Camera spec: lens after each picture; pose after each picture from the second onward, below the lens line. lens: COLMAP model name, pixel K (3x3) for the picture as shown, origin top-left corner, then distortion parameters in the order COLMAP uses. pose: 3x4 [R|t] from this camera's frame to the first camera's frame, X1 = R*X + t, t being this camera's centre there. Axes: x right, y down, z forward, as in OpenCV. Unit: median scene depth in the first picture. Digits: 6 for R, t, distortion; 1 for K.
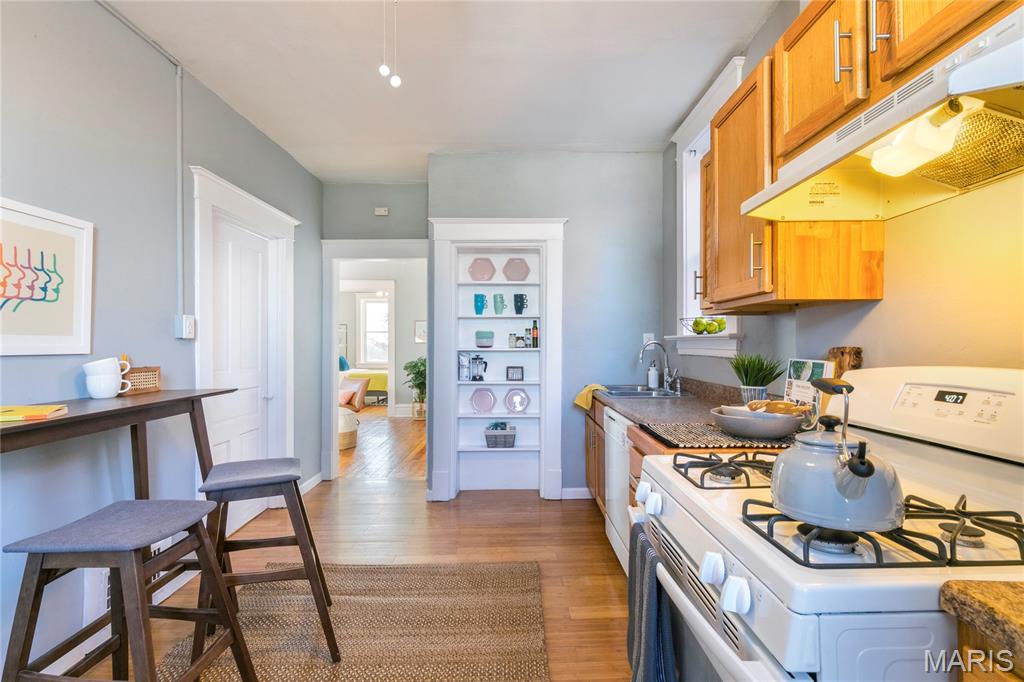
lens RADIAL K [[467.6, 0, 512.0], [0, 467.6, 341.0], [0, 0, 1]] dist [-0.000524, -0.000269]
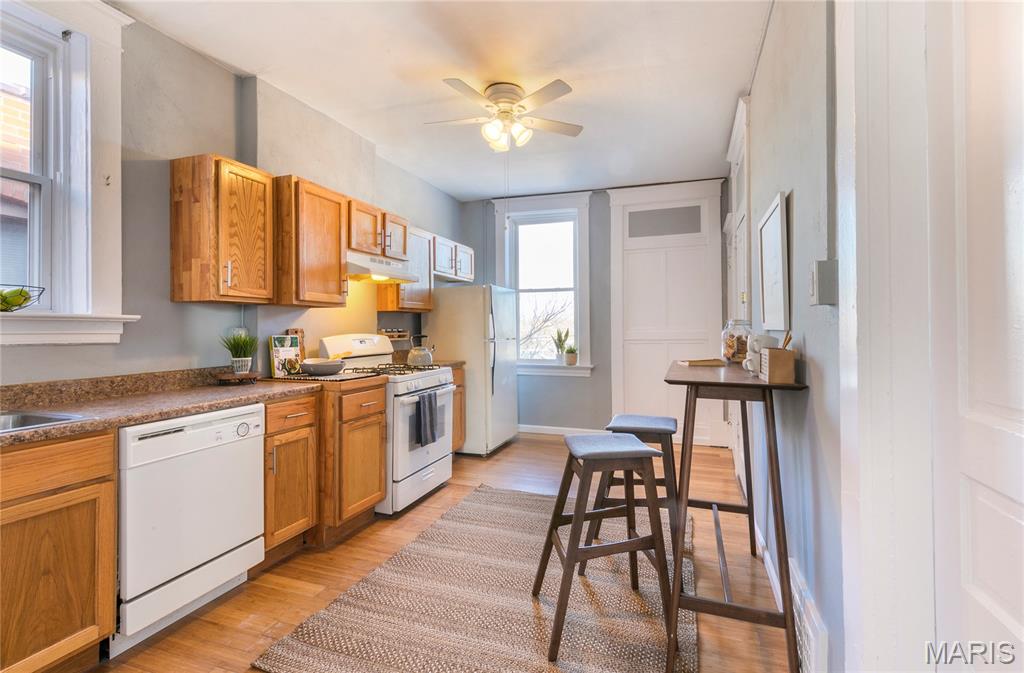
lens RADIAL K [[484.3, 0, 513.7], [0, 484.3, 327.2], [0, 0, 1]] dist [-0.000199, -0.000039]
pose [[-0.942375, 0.009591, 0.334420, -0.355249], [0.006442, 0.999924, -0.010524, 0.013657], [-0.334496, -0.007764, -0.942365, 1.055443]]
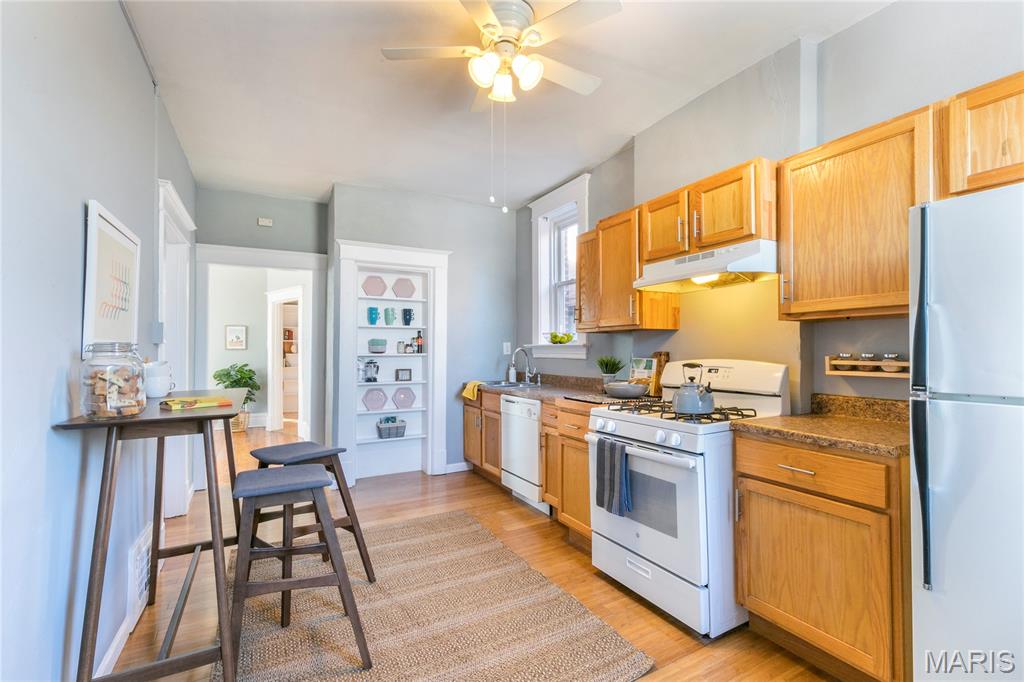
lens RADIAL K [[467.6, 0, 512.0], [0, 467.6, 341.0], [0, 0, 1]] dist [-0.000524, -0.000269]
pose [[0.882854, 0.010748, 0.469525, -0.322614], [-0.003933, 0.999872, -0.015494, 0.000133], [-0.469631, 0.011833, 0.882783, -0.194932]]
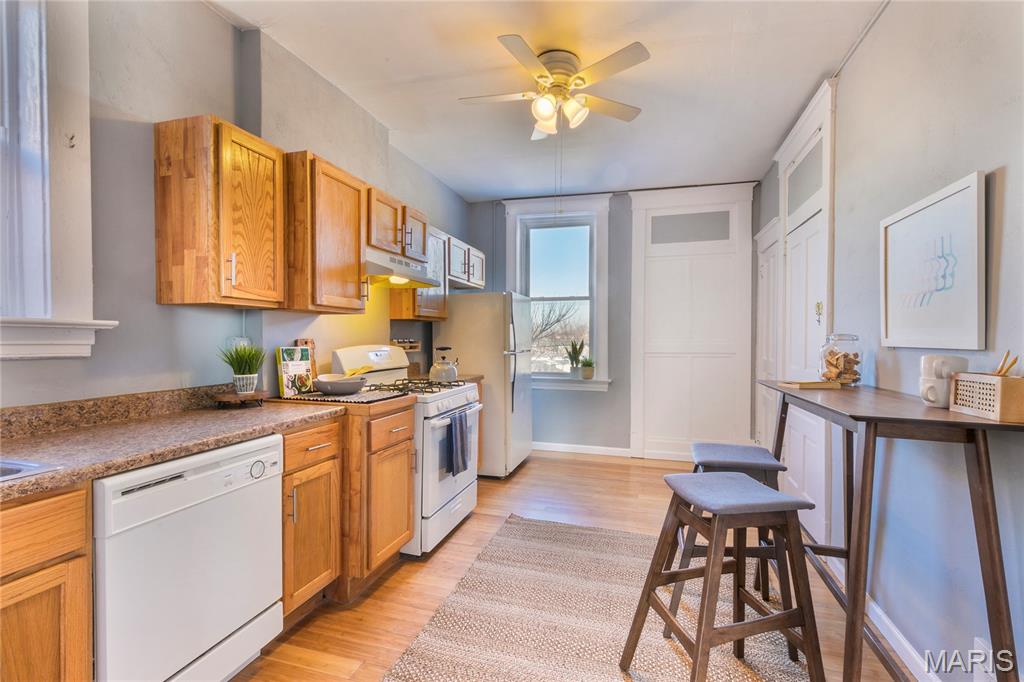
lens RADIAL K [[471.5, 0, 507.6], [0, 471.5, 347.8], [0, 0, 1]] dist [0.001241, 0.000011]
pose [[-0.957227, -0.006301, 0.289271, -0.203341], [-0.002648, 0.999912, 0.013017, 0.008569], [-0.289327, 0.011694, -0.957159, 0.967748]]
